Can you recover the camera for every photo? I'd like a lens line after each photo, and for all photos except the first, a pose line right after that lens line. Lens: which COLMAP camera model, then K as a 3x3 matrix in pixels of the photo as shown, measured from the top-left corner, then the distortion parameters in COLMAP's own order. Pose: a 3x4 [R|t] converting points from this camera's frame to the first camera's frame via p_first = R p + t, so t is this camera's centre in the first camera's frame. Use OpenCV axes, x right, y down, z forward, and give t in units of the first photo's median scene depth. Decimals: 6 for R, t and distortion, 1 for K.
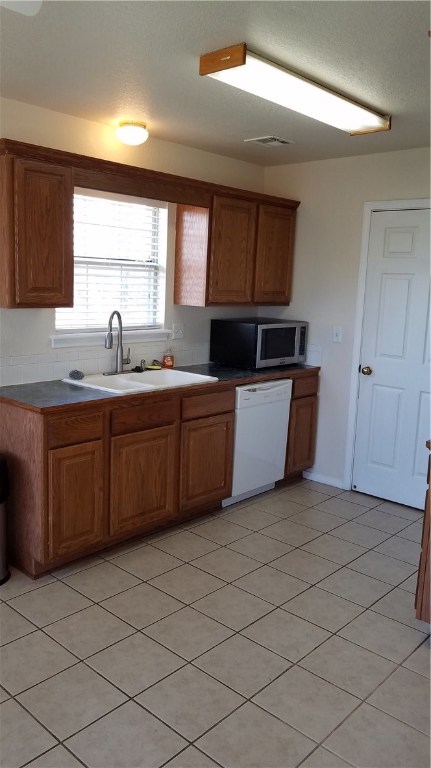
lens RADIAL K [[614.2, 0, 215.5], [0, 614.2, 384.0], [0, 0, 1]] dist [-0.005848, 0.000272]
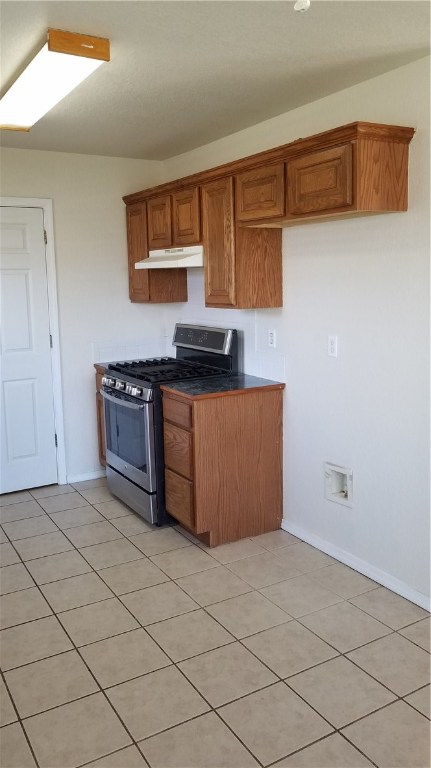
lens RADIAL K [[586.7, 0, 215.5], [0, 586.7, 384.0], [0, 0, 1]] dist [-0.005965, -0.001731]
pose [[0.284233, -0.203490, 0.936912, -0.842623], [0.186912, 0.970227, 0.154022, -0.121355], [-0.940359, 0.131342, 0.313805, 0.598175]]
